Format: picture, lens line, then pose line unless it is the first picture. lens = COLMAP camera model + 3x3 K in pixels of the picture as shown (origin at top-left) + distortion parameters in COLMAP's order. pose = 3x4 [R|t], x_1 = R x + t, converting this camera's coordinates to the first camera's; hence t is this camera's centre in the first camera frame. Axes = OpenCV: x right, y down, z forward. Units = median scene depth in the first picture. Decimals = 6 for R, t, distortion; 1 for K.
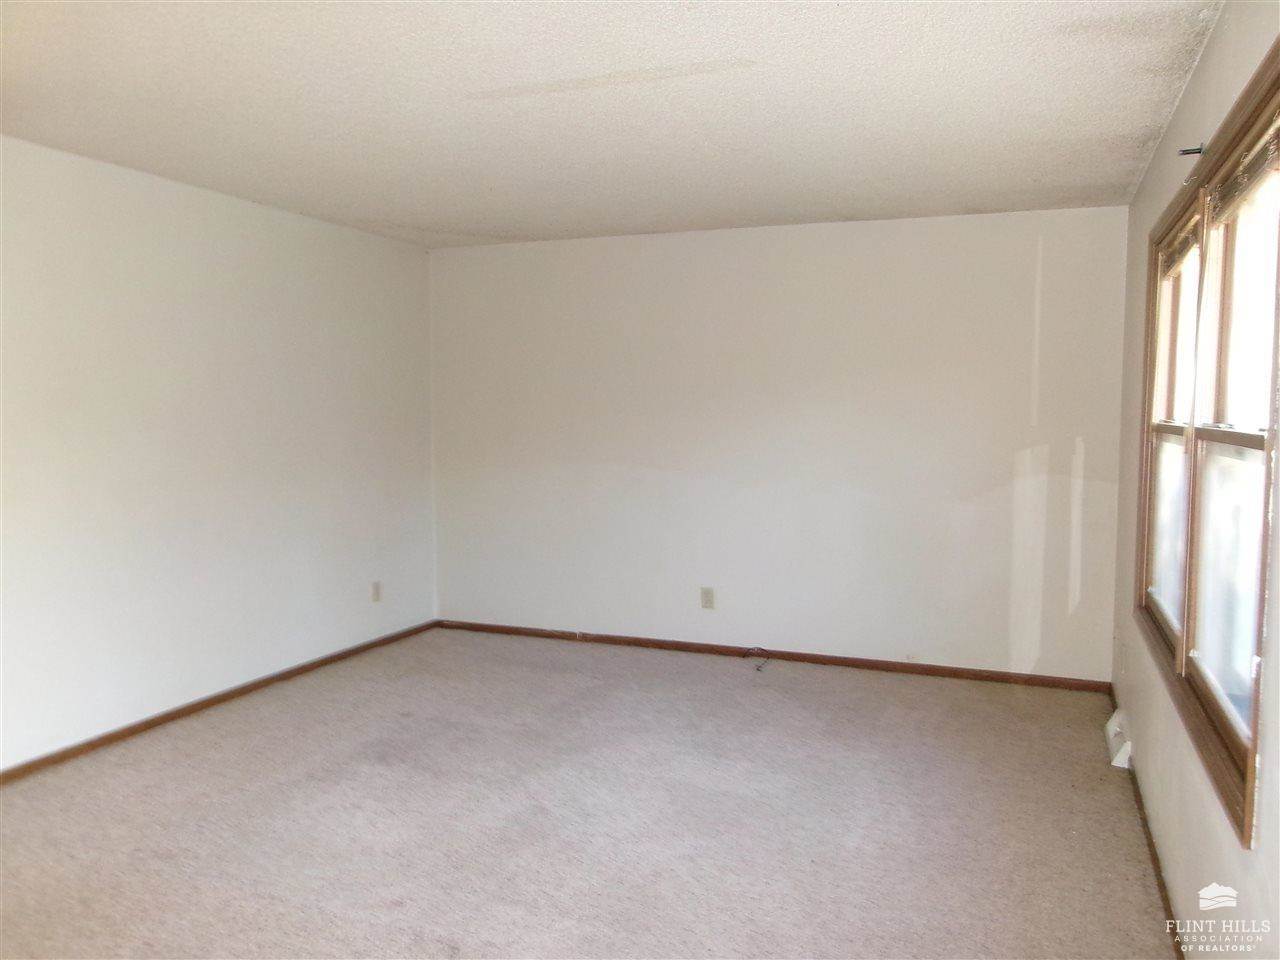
lens RADIAL K [[991.2, 0, 640.0], [0, 991.2, 480.0], [0, 0, 1]] dist [-0.002851, 0.003836]
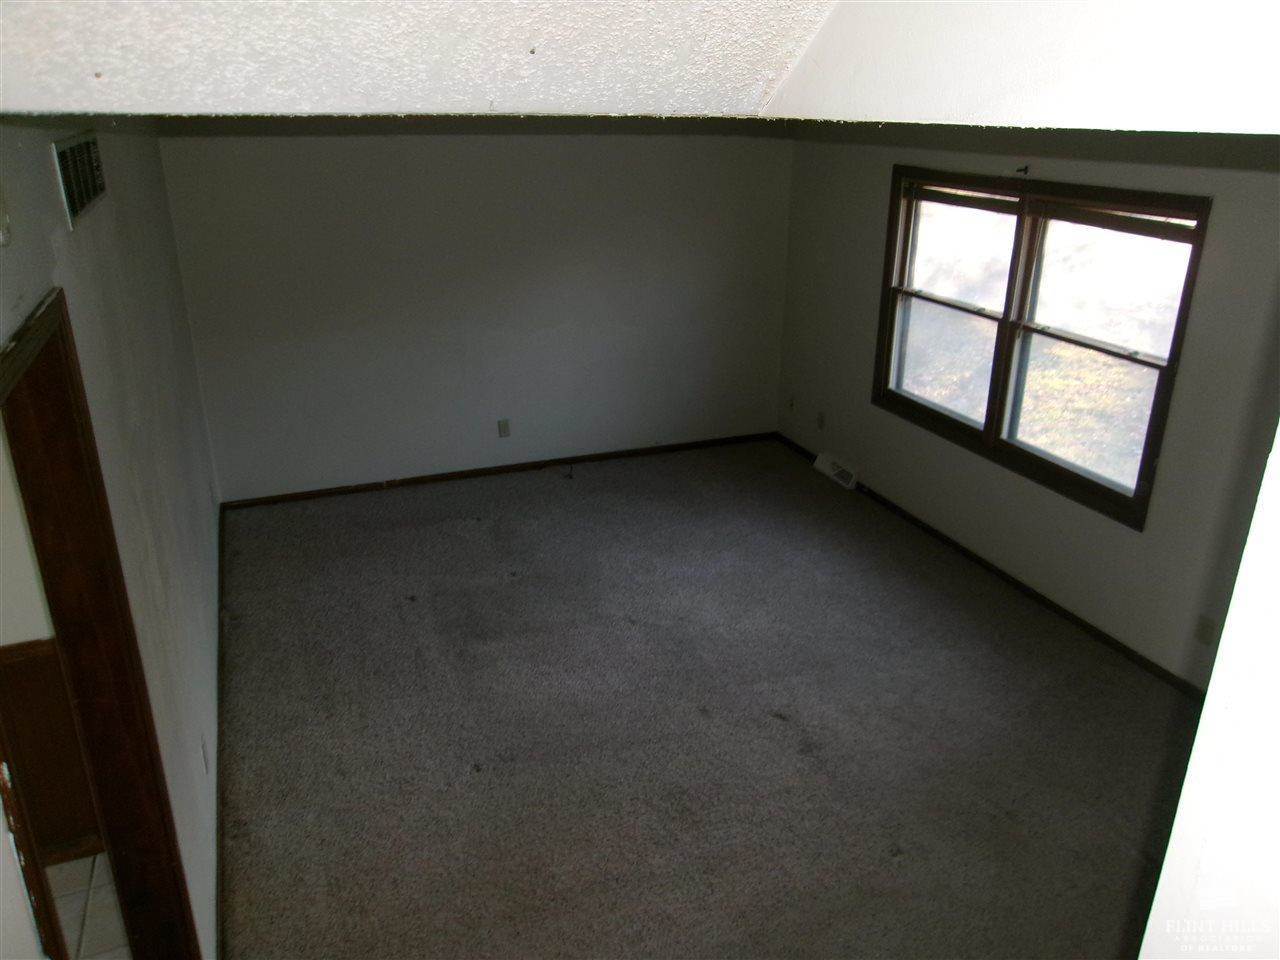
lens RADIAL K [[991.2, 0, 640.0], [0, 991.2, 480.0], [0, 0, 1]] dist [-0.002851, 0.003836]
pose [[0.736098, -0.242692, 0.631870, -0.765099], [0.048662, 0.950070, 0.308218, -0.238162], [-0.675123, -0.196130, 0.711155, 0.049926]]
